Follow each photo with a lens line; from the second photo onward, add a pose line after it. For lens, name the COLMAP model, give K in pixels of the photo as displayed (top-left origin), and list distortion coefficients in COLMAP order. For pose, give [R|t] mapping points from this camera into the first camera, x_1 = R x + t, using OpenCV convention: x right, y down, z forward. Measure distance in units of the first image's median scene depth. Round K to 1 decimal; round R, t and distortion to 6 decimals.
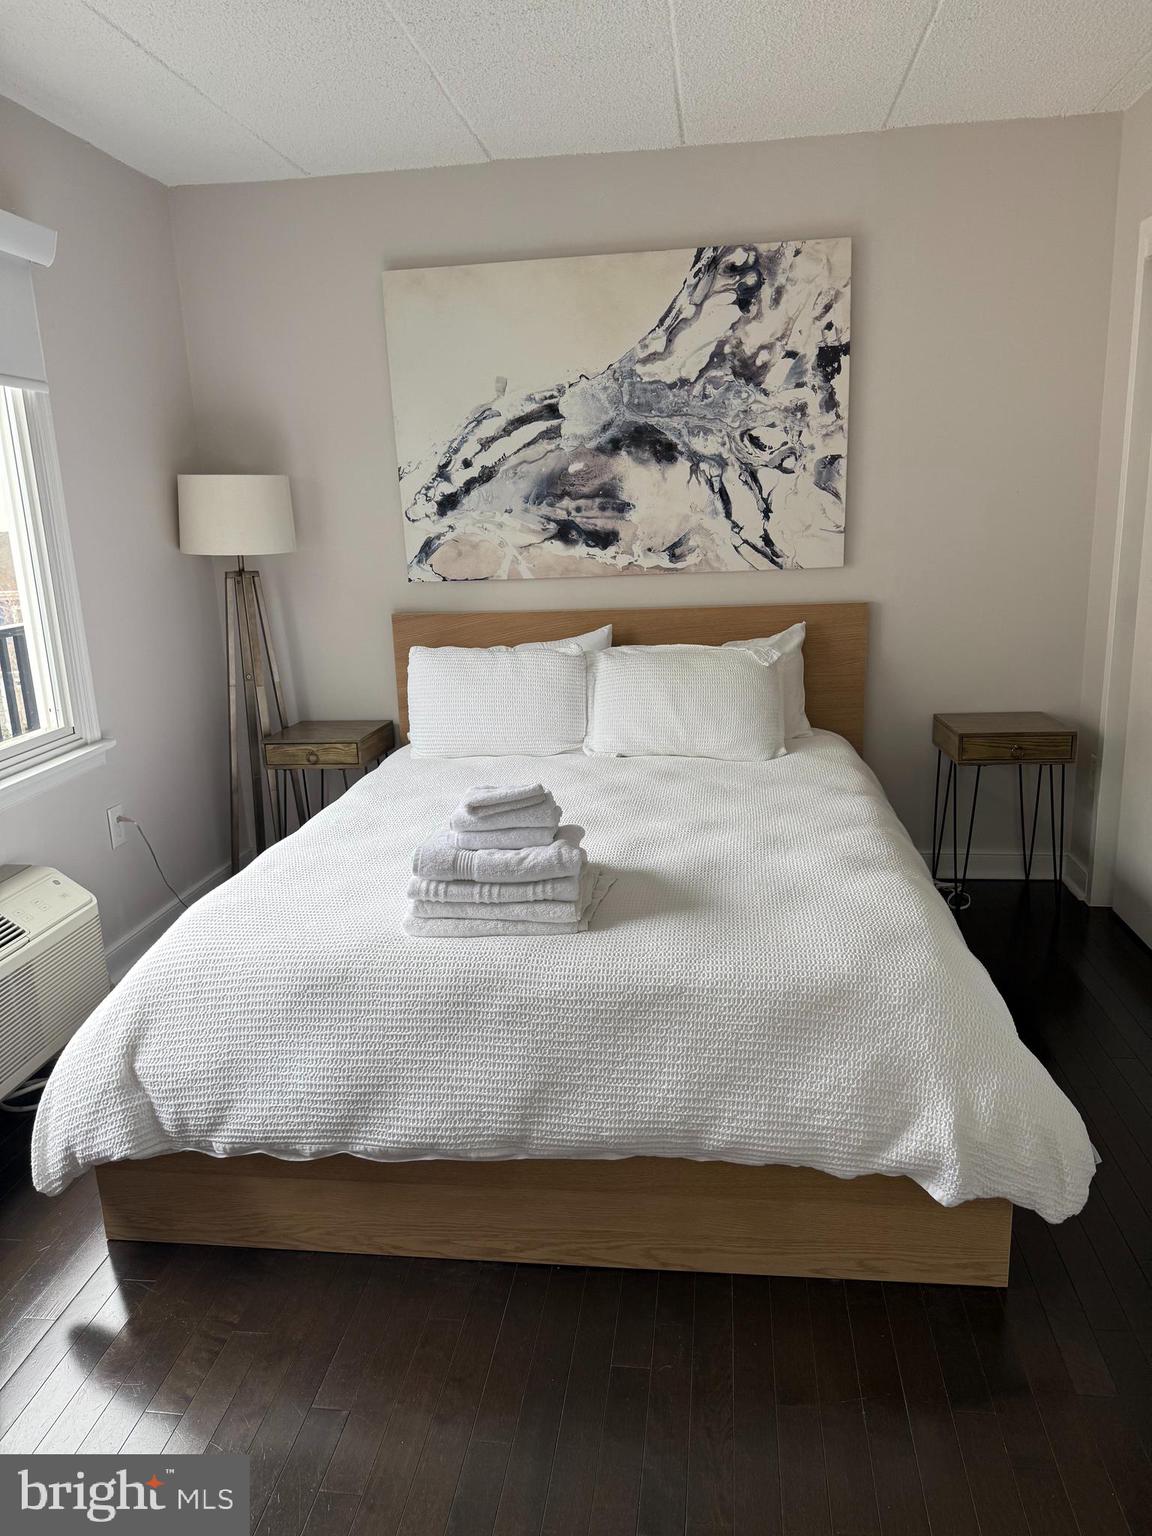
lens RADIAL K [[1065.0, 0, 576.0], [0, 1065.0, 768.0], [0, 0, 1]] dist [0.050659, -0.049214]
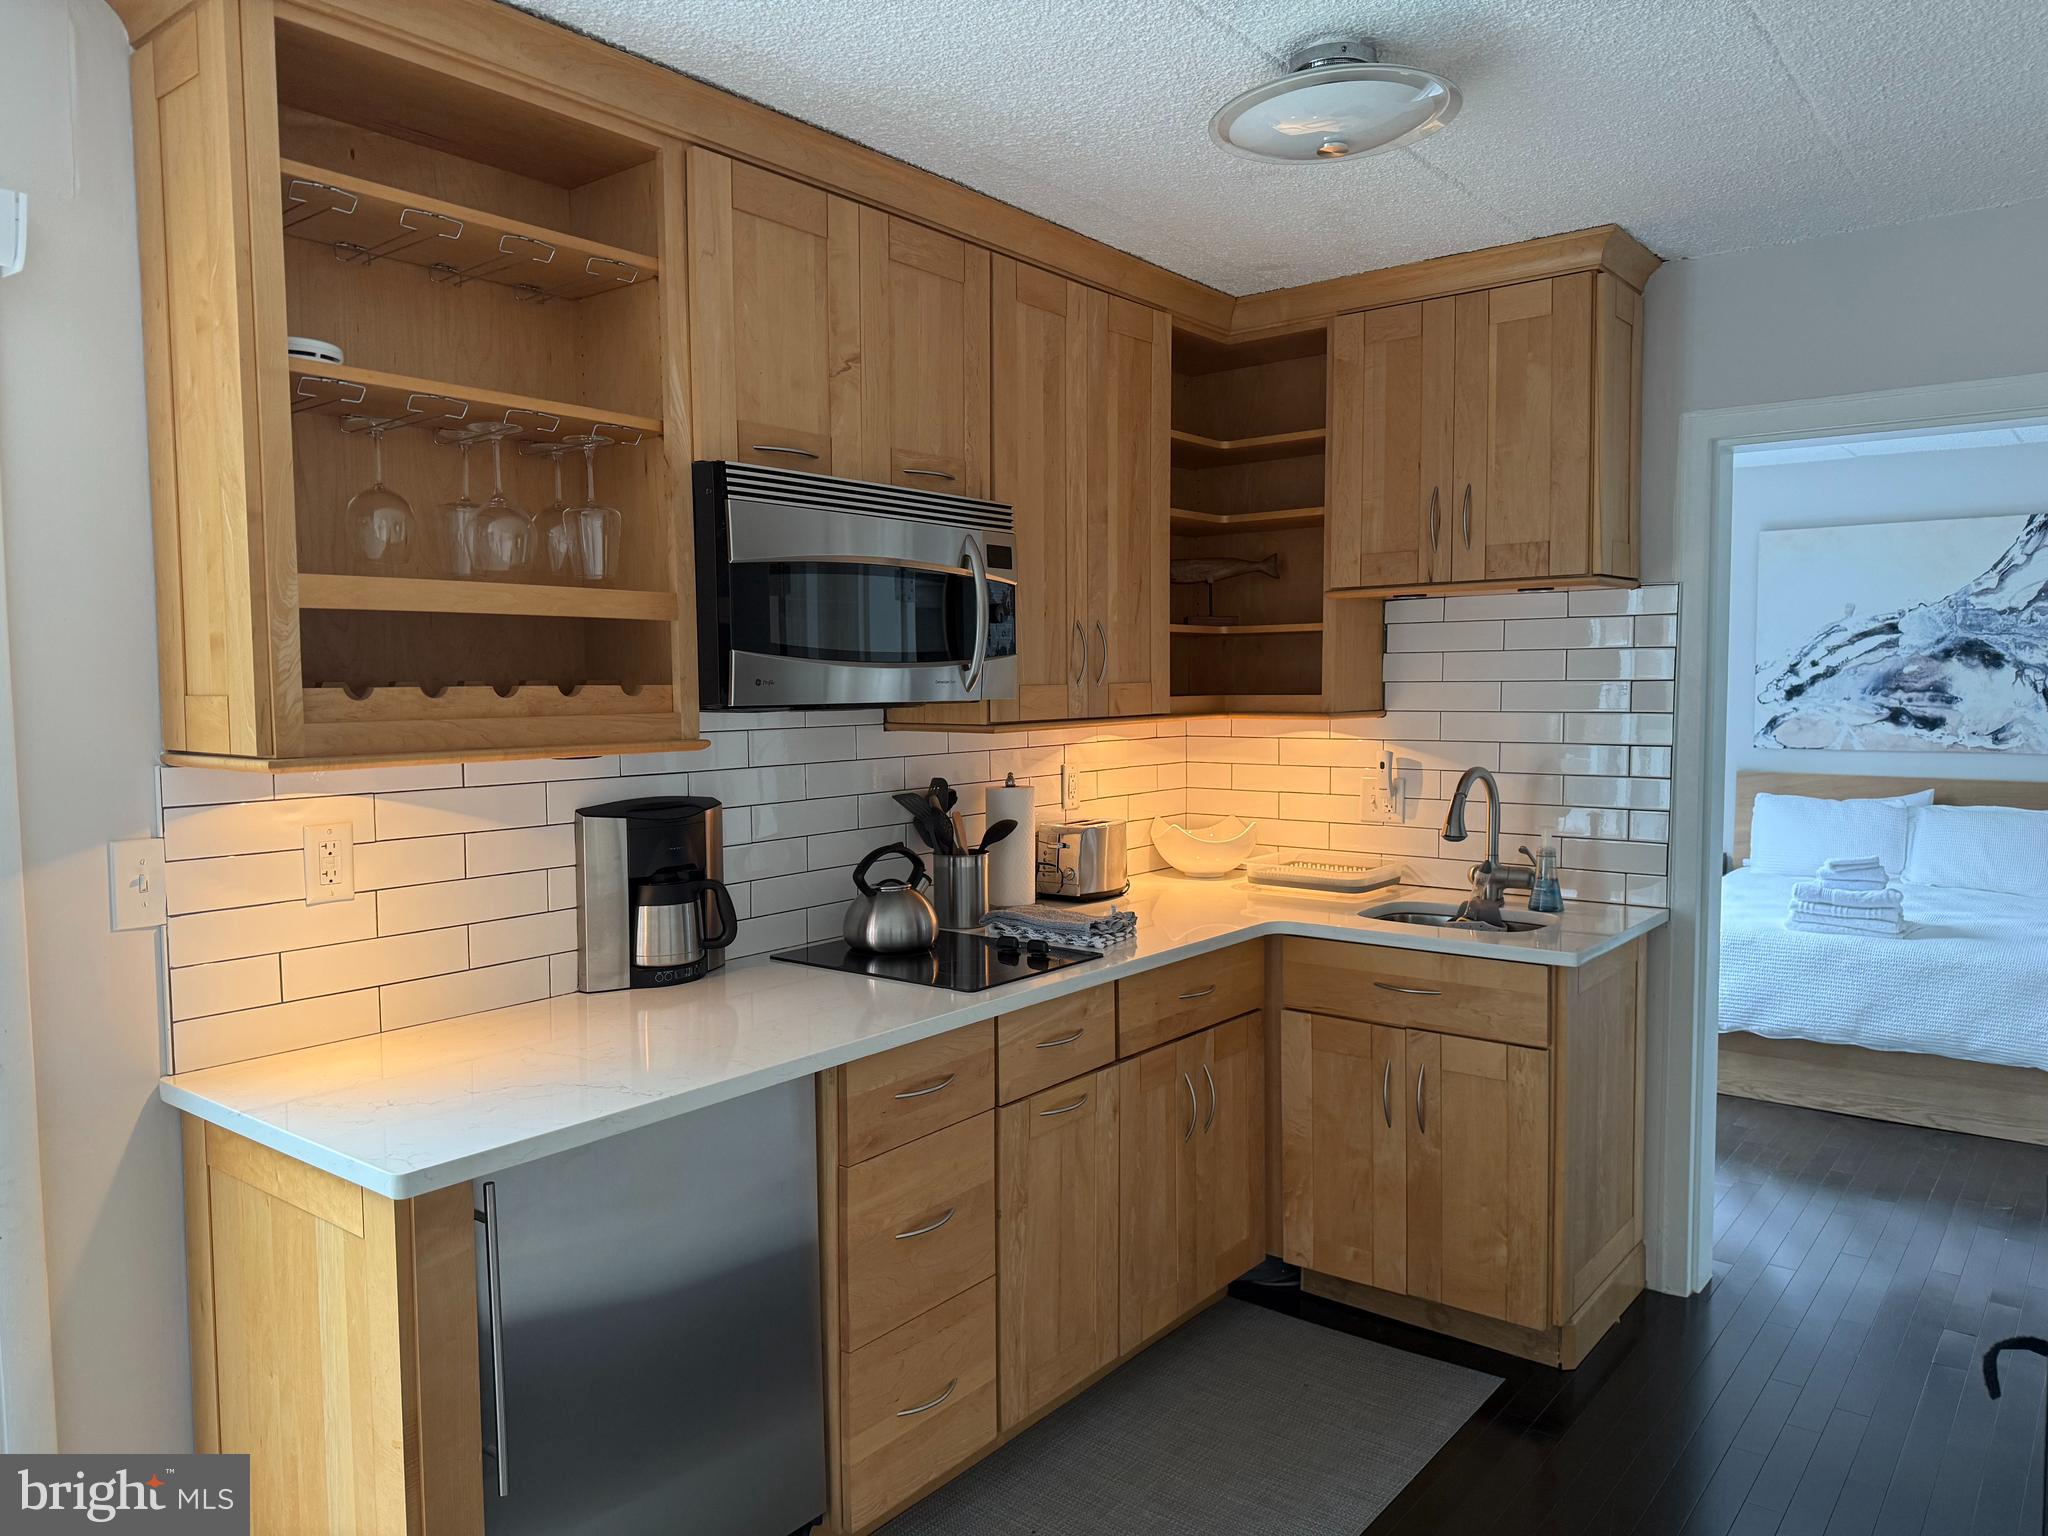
lens RADIAL K [[1419.9, 0, 1024.0], [0, 1419.9, 768.0], [0, 0, 1]] dist [0.050659, -0.049214]
pose [[0.855779, 0.067089, -0.512973, -0.018100], [-0.146828, 0.982280, -0.116482, 0.204110], [0.496068, 0.175001, 0.850465, -1.023680]]
